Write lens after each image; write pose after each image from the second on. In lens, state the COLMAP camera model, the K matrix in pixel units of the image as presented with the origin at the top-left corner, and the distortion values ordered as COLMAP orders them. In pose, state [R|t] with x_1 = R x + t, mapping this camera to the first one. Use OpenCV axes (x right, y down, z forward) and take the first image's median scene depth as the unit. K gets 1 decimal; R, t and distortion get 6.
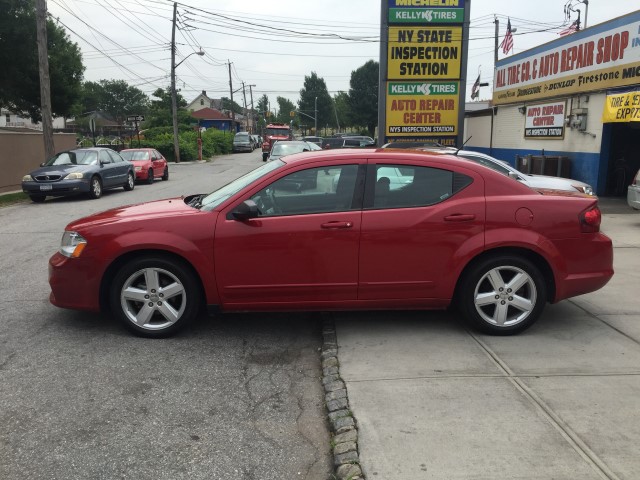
lens RADIAL K [[551.0, 0, 320.0], [0, 551.0, 240.0], [0, 0, 1]] dist [0.083985, -0.128976]
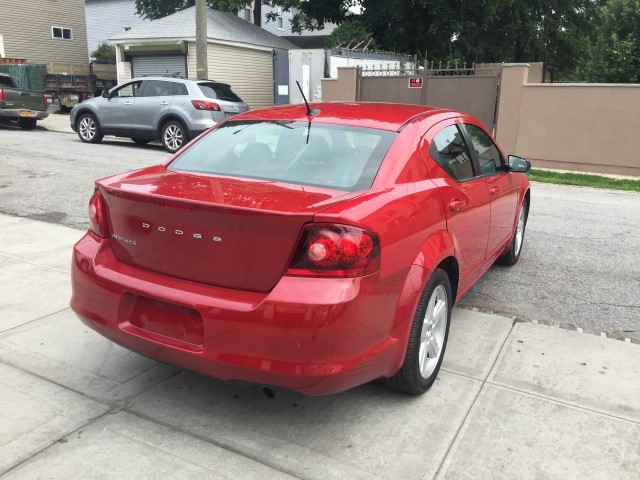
lens RADIAL K [[548.2, 0, 321.8], [0, 548.2, 240.1], [0, 0, 1]] dist [0.089328, -0.139283]
pose [[-0.509403, 0.205082, -0.835733, 0.248764], [-0.171257, 0.927599, 0.332011, -0.072964], [0.843315, 0.312253, -0.437400, 0.417642]]
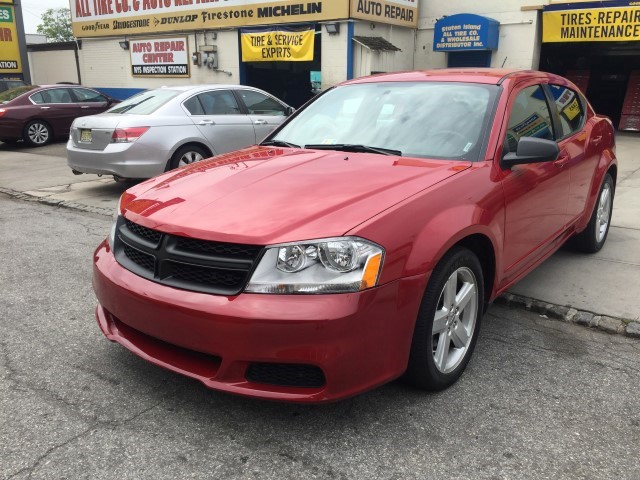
lens RADIAL K [[548.2, 0, 321.8], [0, 548.2, 240.1], [0, 0, 1]] dist [0.089328, -0.139283]
pose [[0.646504, -0.209395, 0.733612, -0.213208], [0.136738, 0.977829, 0.158599, -0.023939], [-0.750556, -0.002223, 0.660803, 0.189702]]
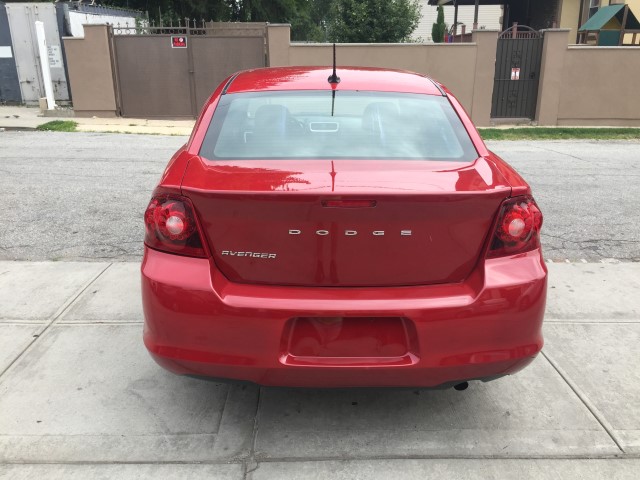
lens RADIAL K [[545.0, 0, 320.0], [0, 545.0, 240.0], [0, 0, 1]] dist [0.089223, -0.135849]
pose [[-0.016412, 0.310346, -0.950482, 0.260614], [-0.175253, 0.935001, 0.308318, -0.054067], [0.984387, 0.171635, 0.039044, 0.309725]]
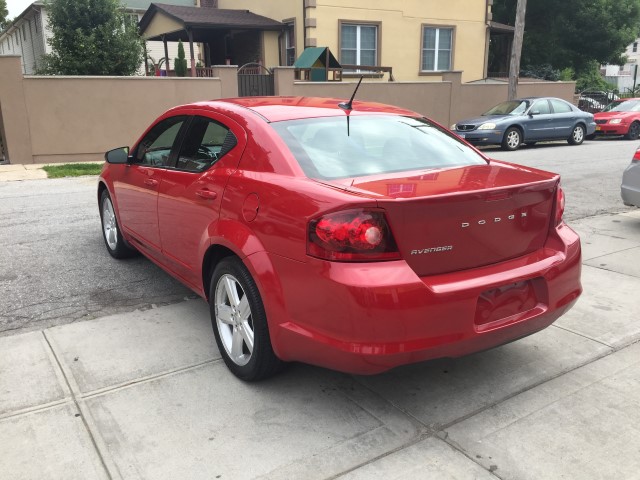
lens RADIAL K [[548.2, 0, 321.8], [0, 548.2, 240.1], [0, 0, 1]] dist [0.089328, -0.139283]
pose [[0.520919, 0.215159, -0.826044, 0.250080], [-0.141934, 0.976073, 0.164731, -0.032810], [0.841723, 0.031432, 0.538994, 0.195003]]
